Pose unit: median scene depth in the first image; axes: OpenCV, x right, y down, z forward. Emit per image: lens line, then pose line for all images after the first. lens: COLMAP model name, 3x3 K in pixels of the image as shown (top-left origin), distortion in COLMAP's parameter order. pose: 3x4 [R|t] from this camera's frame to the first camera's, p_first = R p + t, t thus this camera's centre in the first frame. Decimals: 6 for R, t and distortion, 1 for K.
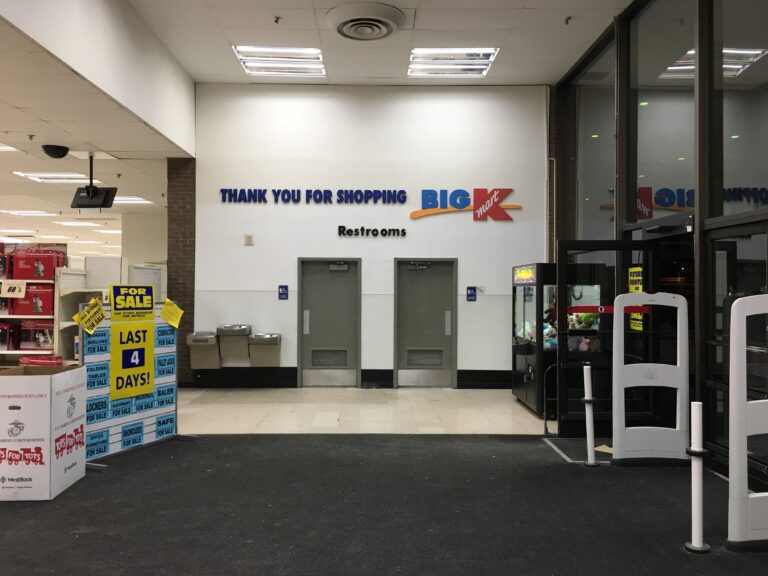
lens RADIAL K [[660.2, 0, 384.0], [0, 660.2, 288.0], [0, 0, 1]] dist [0.073407, -0.118281]
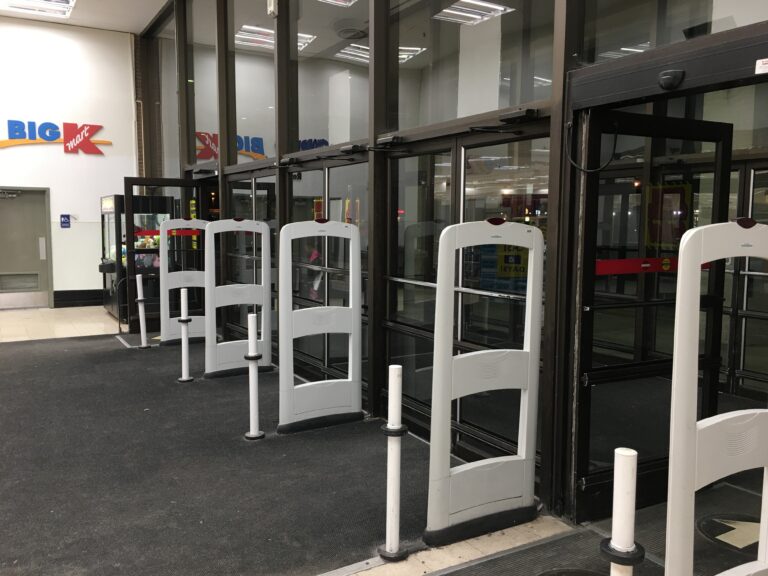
lens RADIAL K [[660.2, 0, 384.0], [0, 660.2, 288.0], [0, 0, 1]] dist [0.073407, -0.118281]
pose [[0.869013, -0.045484, 0.492695, 0.042436], [-0.005325, 0.994849, 0.101232, 0.004209], [-0.494761, -0.090595, 0.864294, -0.219121]]
